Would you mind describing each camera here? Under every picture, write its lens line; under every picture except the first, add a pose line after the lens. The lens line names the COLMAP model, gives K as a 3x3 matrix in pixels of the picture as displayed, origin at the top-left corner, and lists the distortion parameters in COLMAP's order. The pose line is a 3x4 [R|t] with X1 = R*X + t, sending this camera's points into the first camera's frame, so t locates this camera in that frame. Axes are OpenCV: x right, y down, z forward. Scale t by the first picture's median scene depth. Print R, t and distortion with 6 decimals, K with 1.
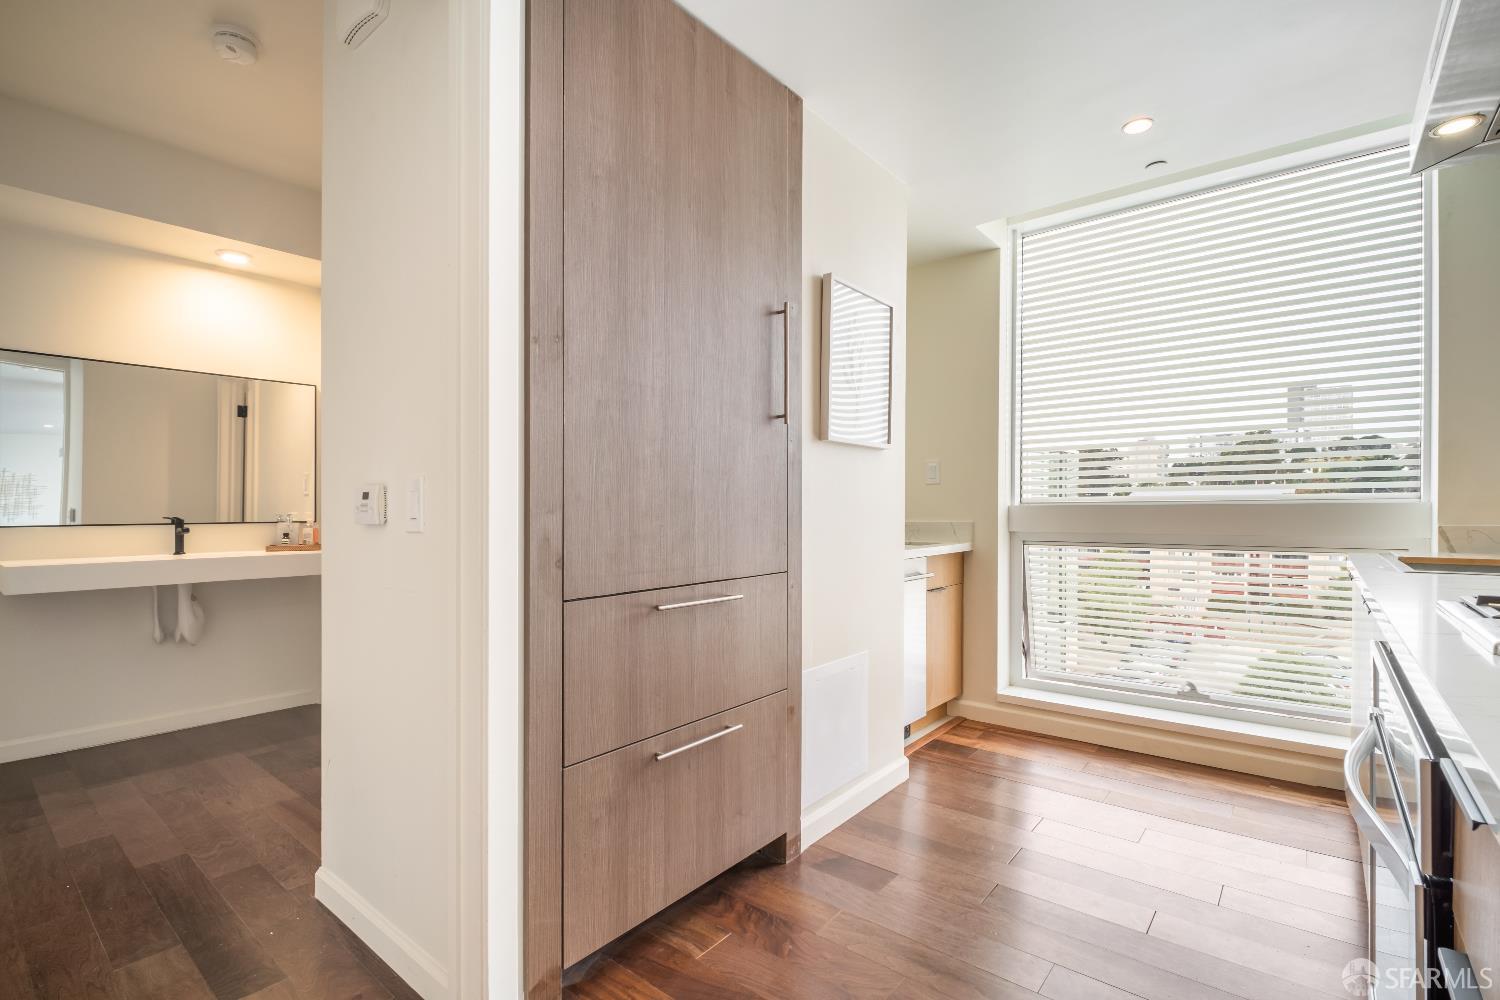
lens RADIAL K [[714.7, 0, 744.8], [0, 714.7, 487.9], [0, 0, 1]] dist [-0.003268, -0.004624]
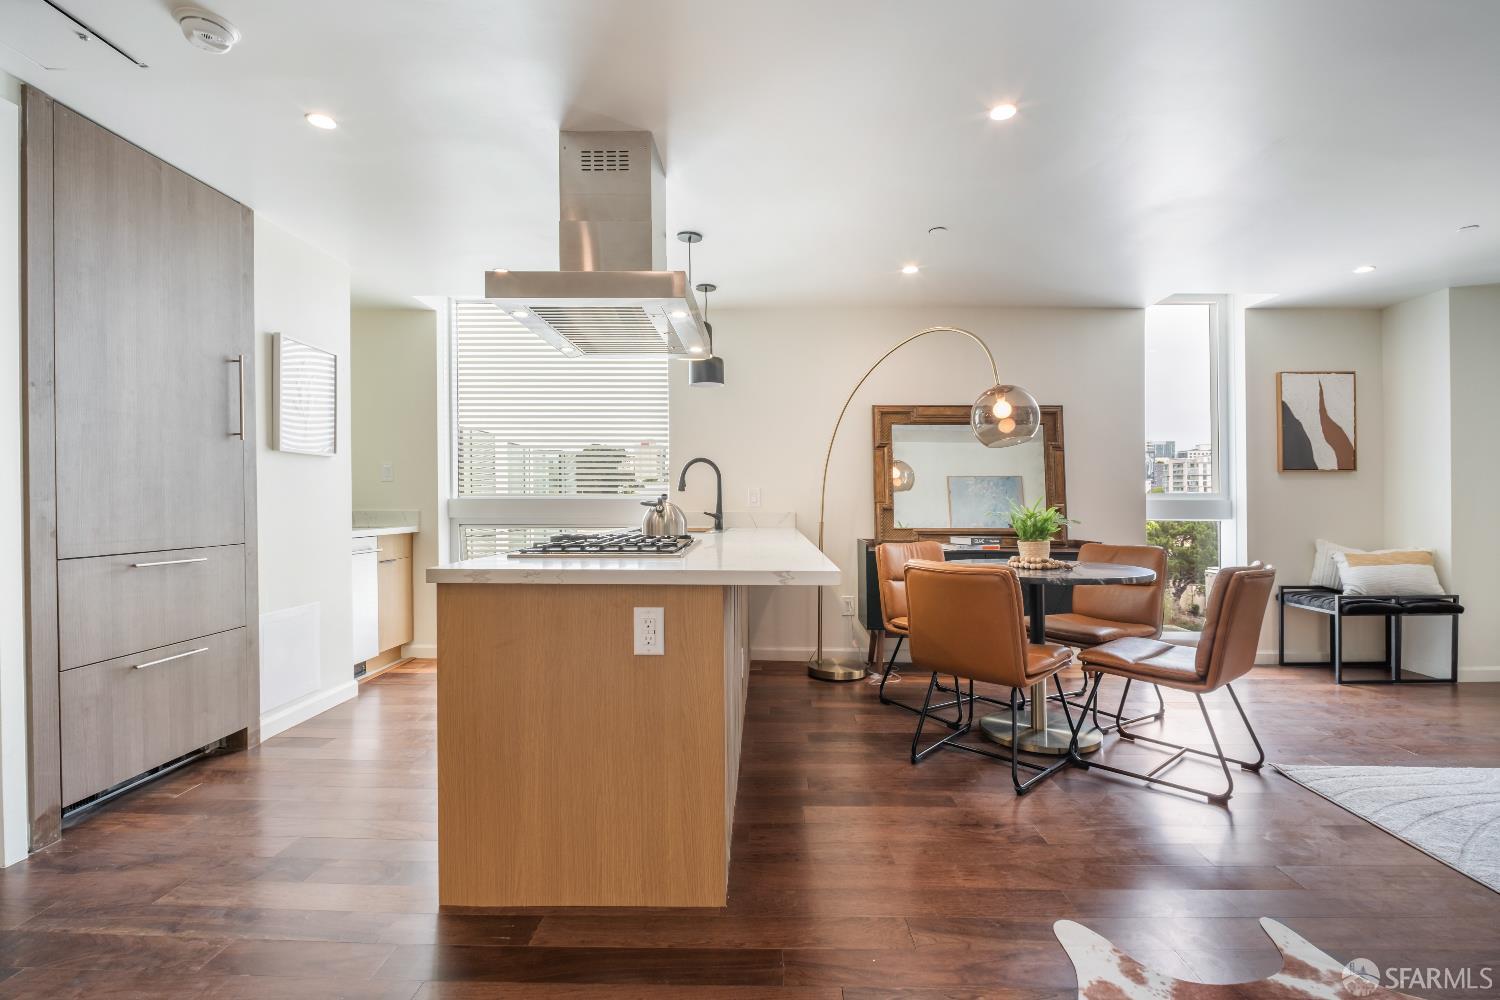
lens RADIAL K [[714.7, 0, 724.9], [0, 714.7, 511.2], [0, 0, 1]] dist [-0.003268, -0.004624]
pose [[0.814496, -0.012307, 0.580038, 0.013776], [-0.008705, 0.999403, 0.033430, -0.001735], [-0.580103, -0.032278, 0.813903, -0.626018]]
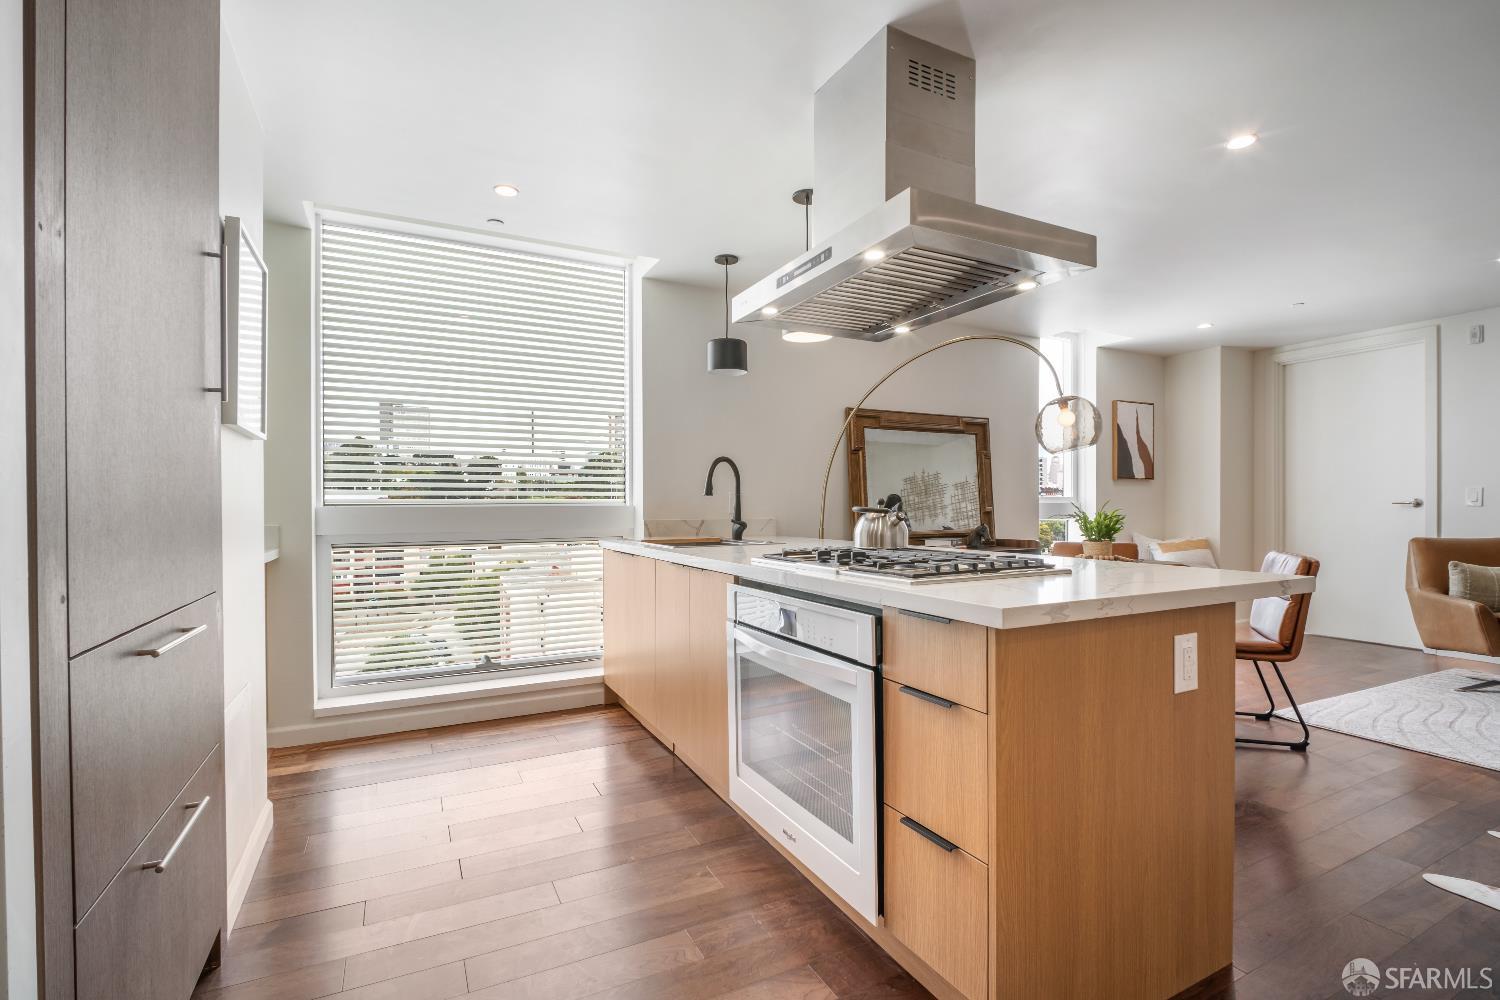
lens RADIAL K [[714.7, 0, 758.2], [0, 714.7, 508.9], [0, 0, 1]] dist [-0.003268, -0.004624]
pose [[0.418670, -0.012453, 0.908053, -0.342677], [-0.007291, 0.999828, 0.017074, 0.009018], [-0.908109, -0.013769, 0.418507, 0.127310]]
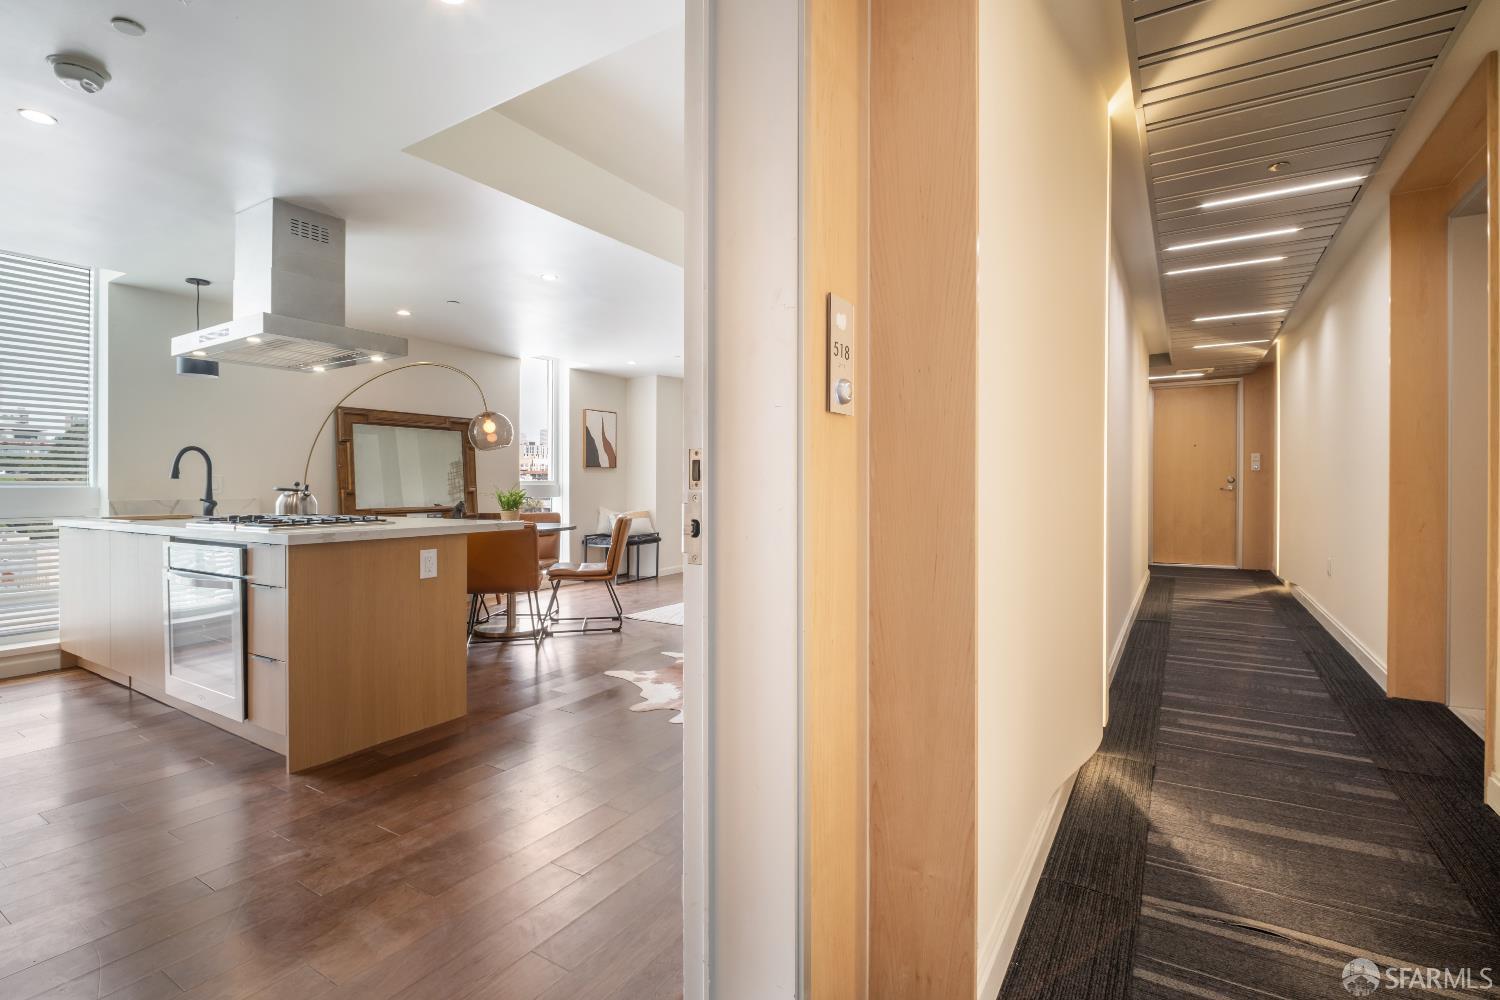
lens RADIAL K [[714.7, 0, 774.7], [0, 714.7, 483.5], [0, 0, 1]] dist [-0.003268, -0.004624]
pose [[-0.114042, -0.002799, 0.993472, -0.956015], [-0.011676, 0.999931, 0.001477, 0.000187], [-0.993407, -0.011432, -0.114067, -0.425619]]
